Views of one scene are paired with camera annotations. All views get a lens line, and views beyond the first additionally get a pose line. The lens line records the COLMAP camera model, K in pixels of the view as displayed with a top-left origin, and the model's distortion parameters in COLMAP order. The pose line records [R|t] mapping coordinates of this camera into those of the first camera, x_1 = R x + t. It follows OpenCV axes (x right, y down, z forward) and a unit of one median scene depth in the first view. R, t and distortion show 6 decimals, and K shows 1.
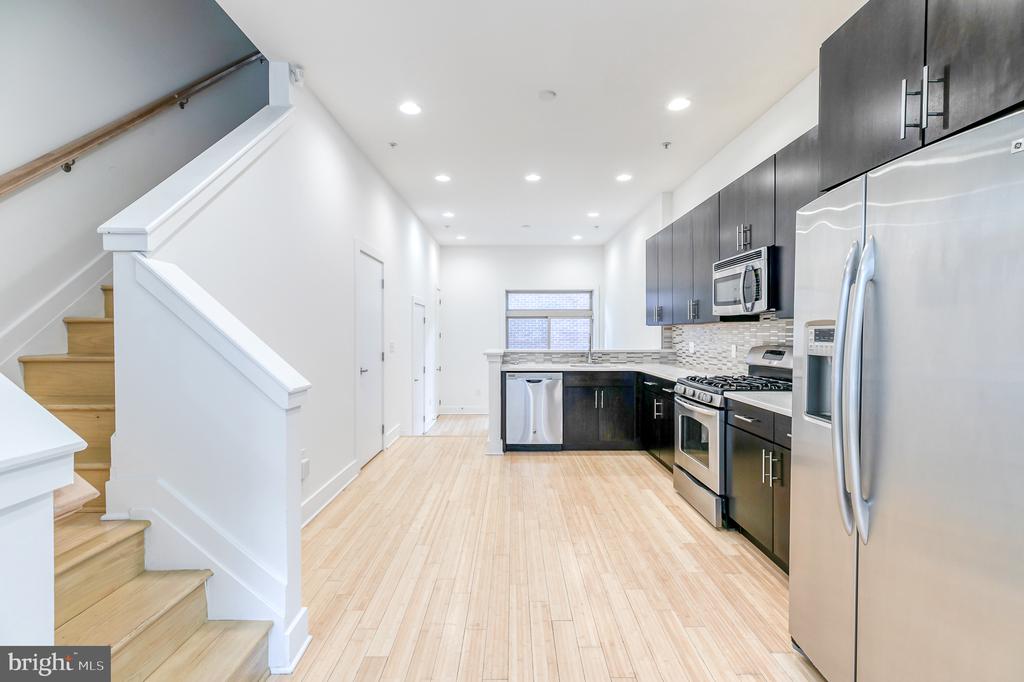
lens RADIAL K [[455.4, 0, 513.2], [0, 455.4, 339.0], [0, 0, 1]] dist [0.002992, 0.000384]
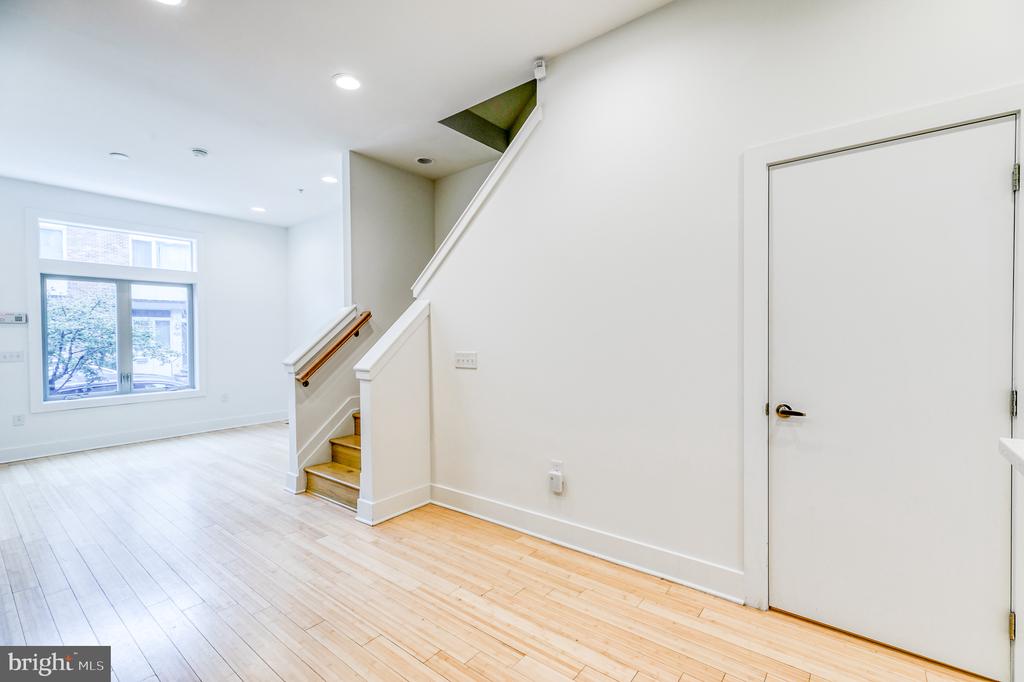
lens RADIAL K [[455.4, 0, 513.2], [0, 455.4, 339.0], [0, 0, 1]] dist [0.002992, 0.000384]
pose [[-0.624926, 0.009539, -0.780626, 0.337714], [-0.003180, 0.999886, 0.014764, -0.019333], [0.780678, 0.011709, -0.624824, 1.621794]]
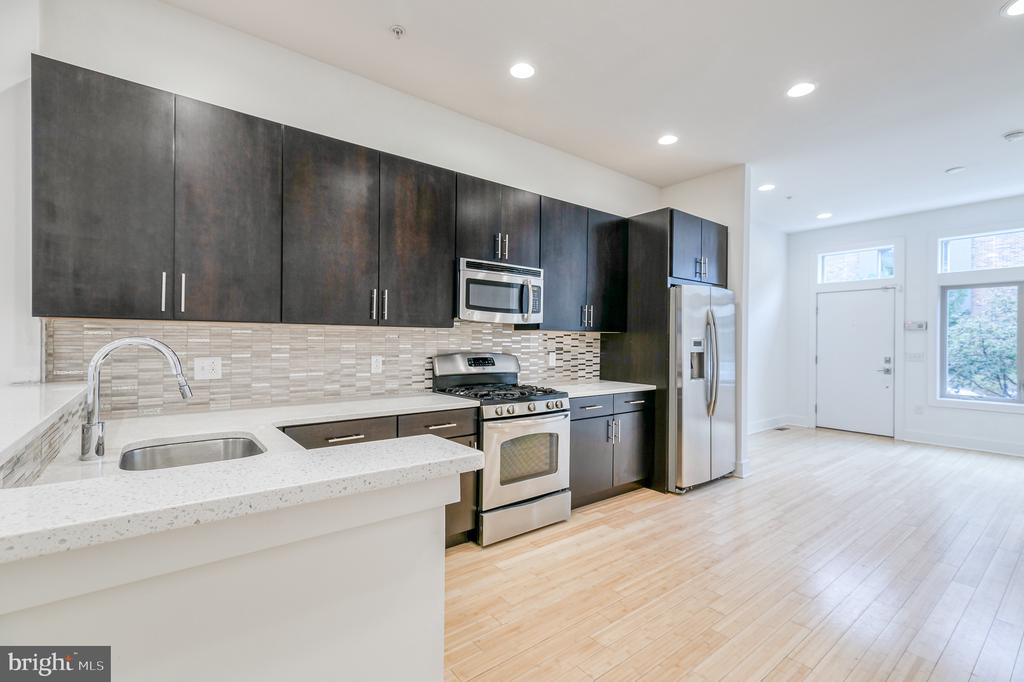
lens RADIAL K [[455.4, 0, 513.2], [0, 455.4, 339.0], [0, 0, 1]] dist [0.002992, 0.000384]
pose [[-0.610821, -0.001818, 0.791767, -0.356683], [0.004453, 0.999974, 0.005732, -0.026398], [-0.791756, 0.007027, -0.610797, 1.847829]]
